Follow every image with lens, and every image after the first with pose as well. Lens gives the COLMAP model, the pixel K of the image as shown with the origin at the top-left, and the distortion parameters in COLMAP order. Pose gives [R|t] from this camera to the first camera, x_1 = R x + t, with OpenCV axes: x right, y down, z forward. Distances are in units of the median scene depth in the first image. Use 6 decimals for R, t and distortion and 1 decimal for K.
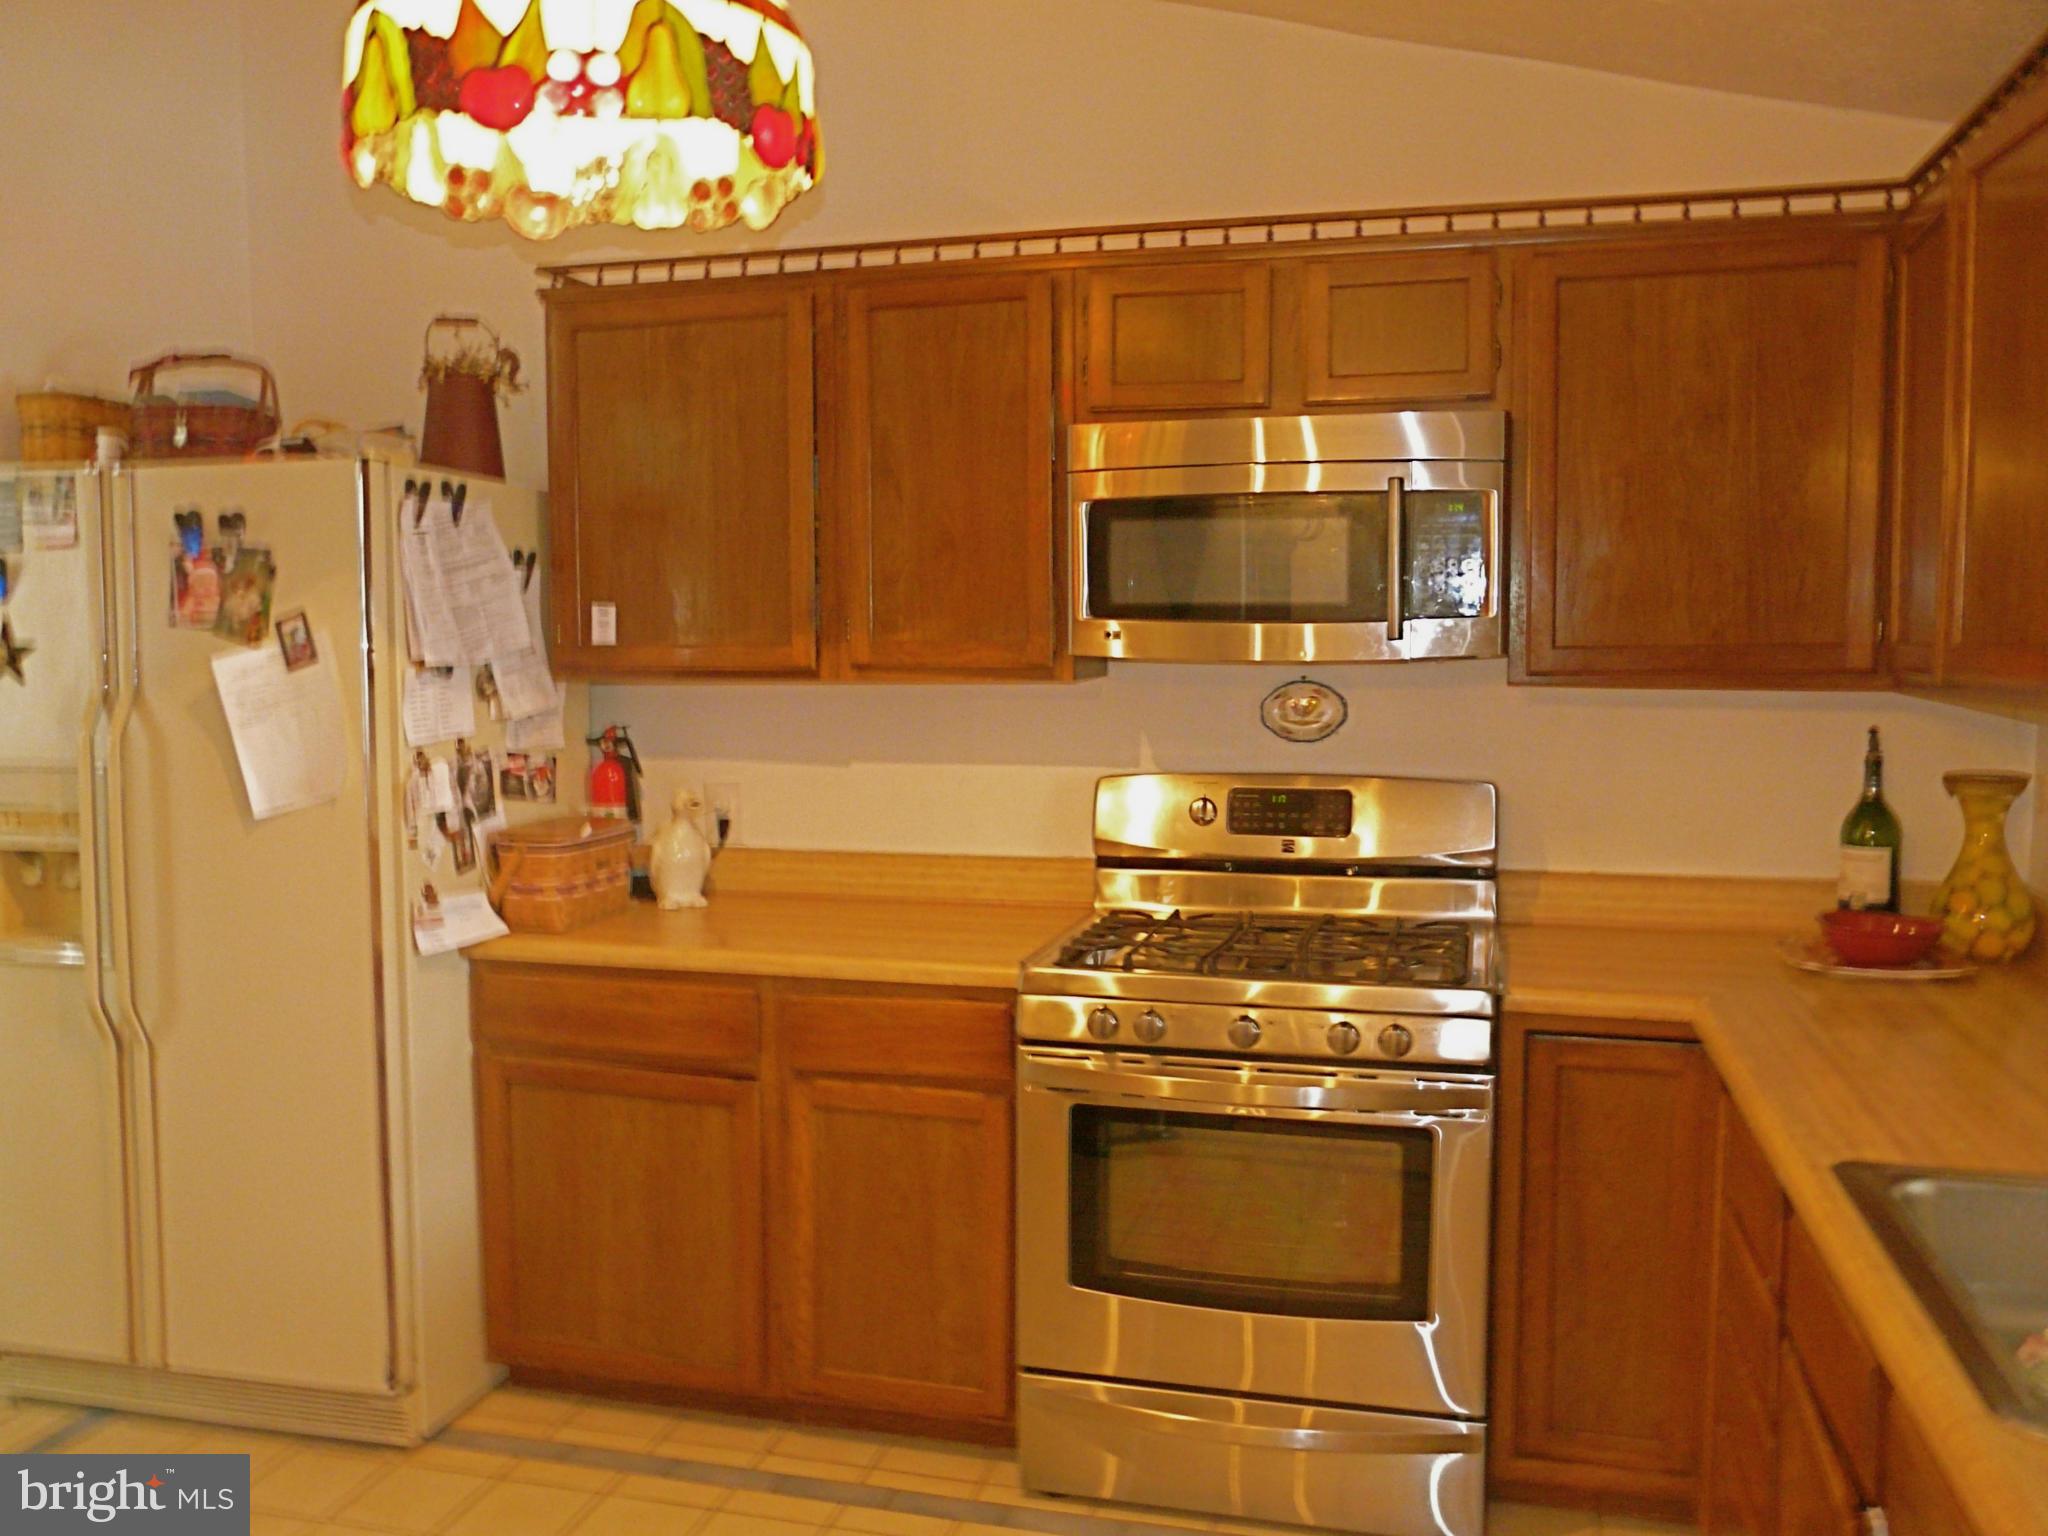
lens RADIAL K [[1707.2, 0, 1015.6], [0, 1707.2, 763.3], [0, 0, 1]] dist [-0.078171, 0.118612]
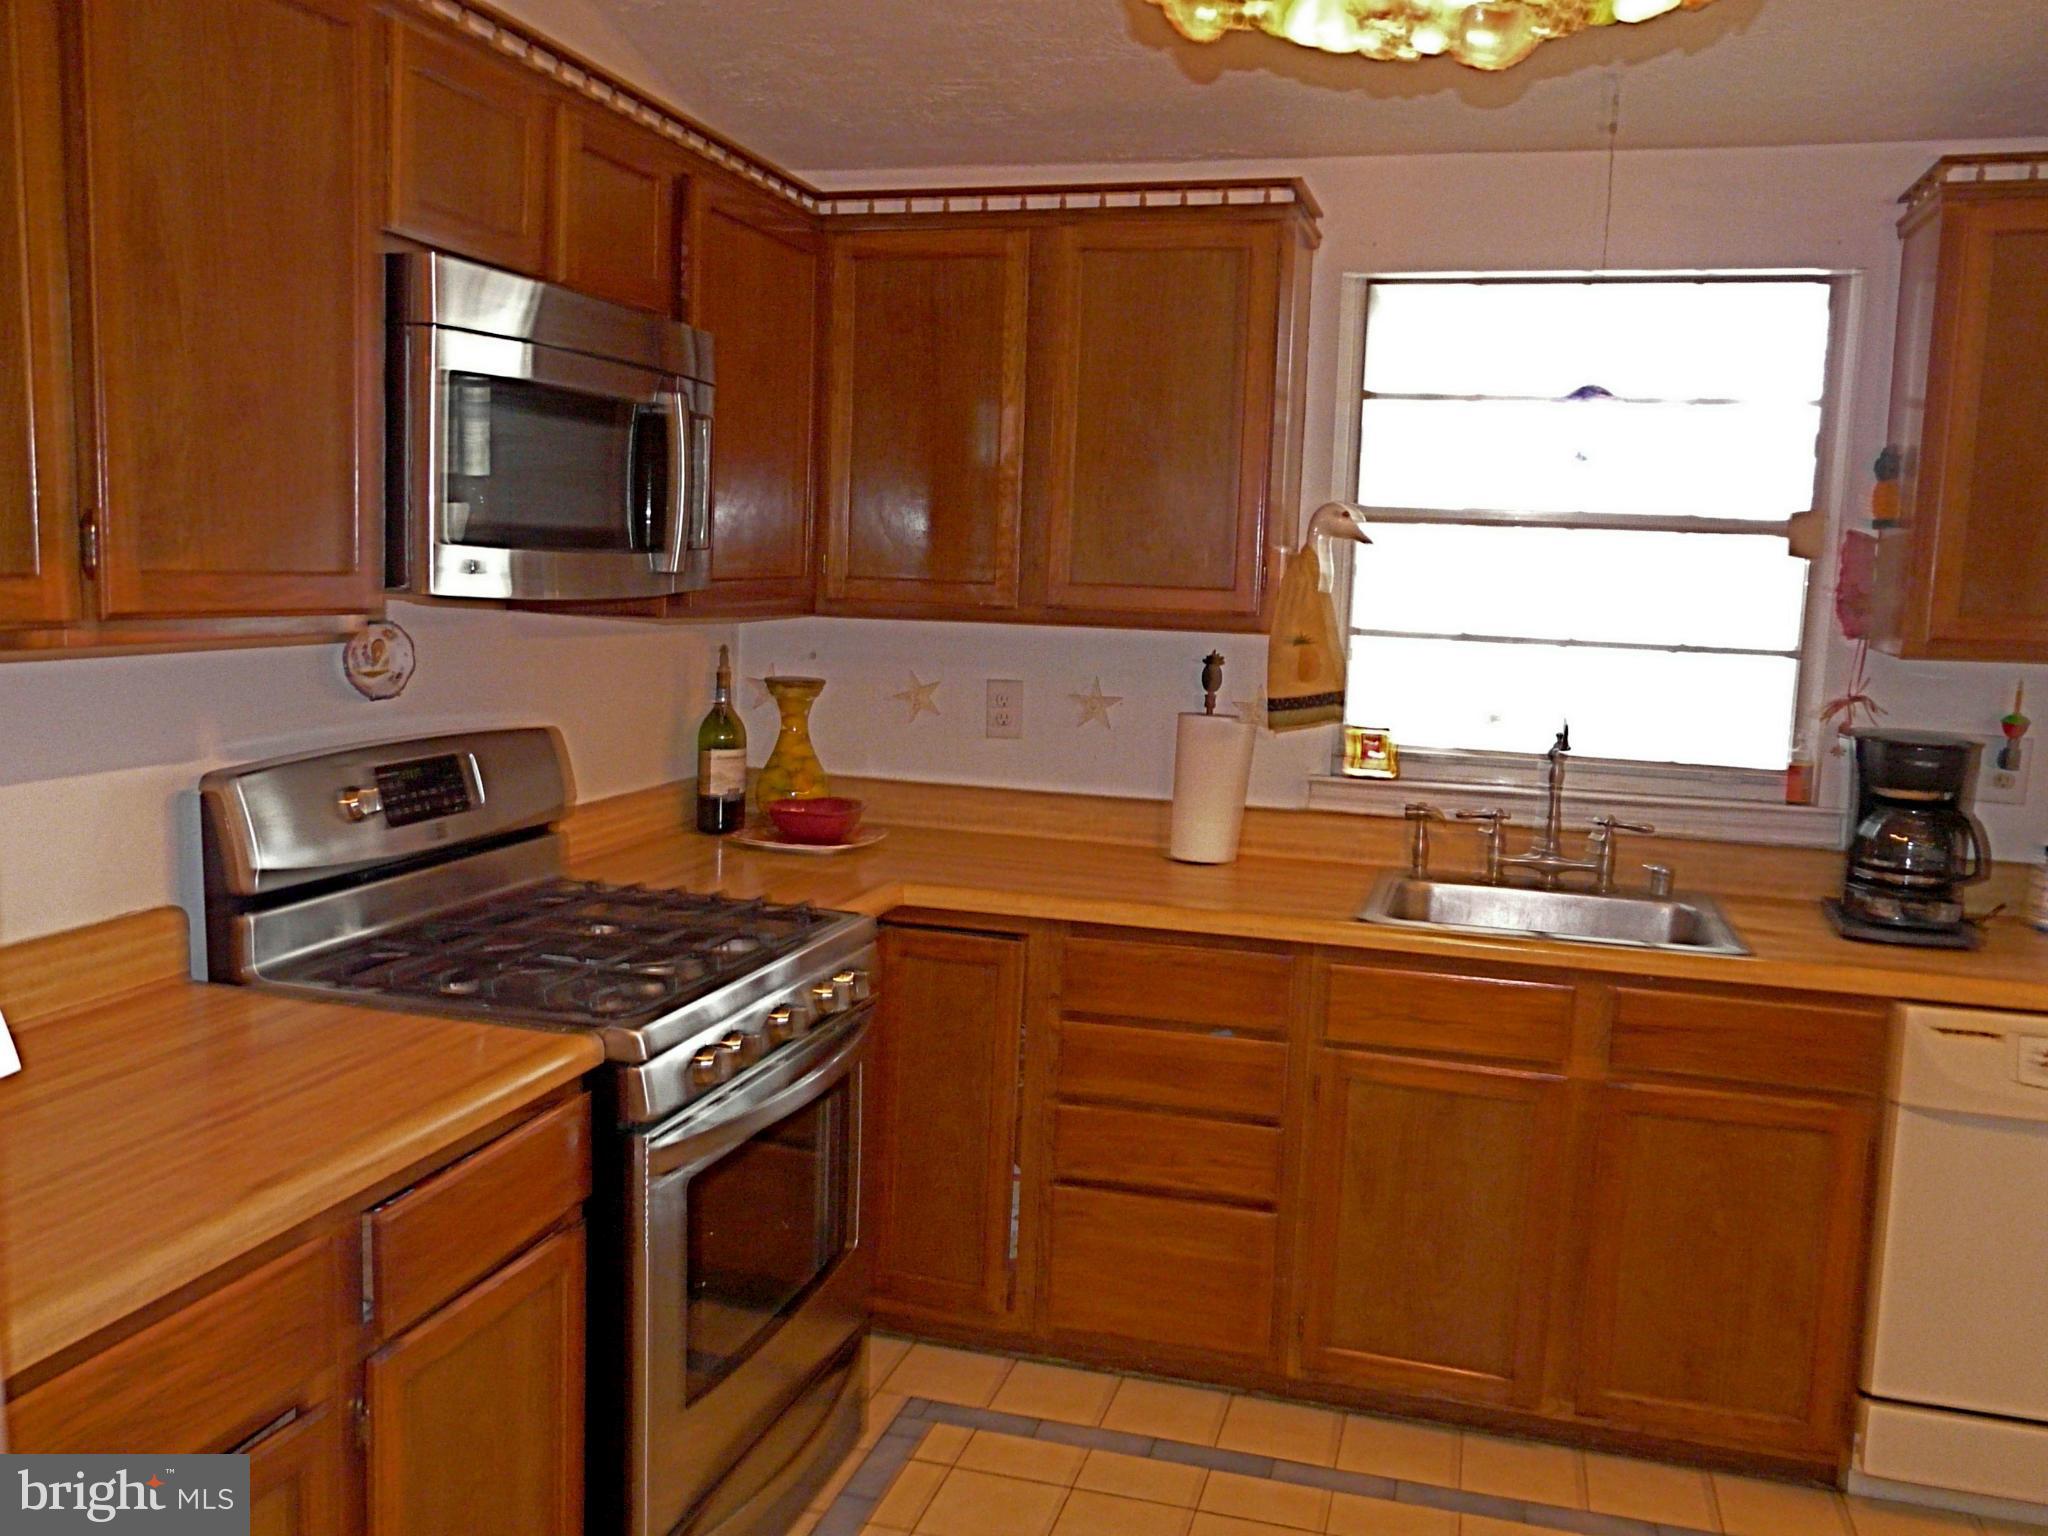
lens RADIAL K [[1707.2, 0, 1015.6], [0, 1707.2, 763.3], [0, 0, 1]] dist [-0.078171, 0.118612]
pose [[0.024674, -0.114911, 0.993069, -0.653494], [0.036215, 0.992822, 0.113982, -0.066664], [-0.999039, 0.033152, 0.028659, 0.760346]]
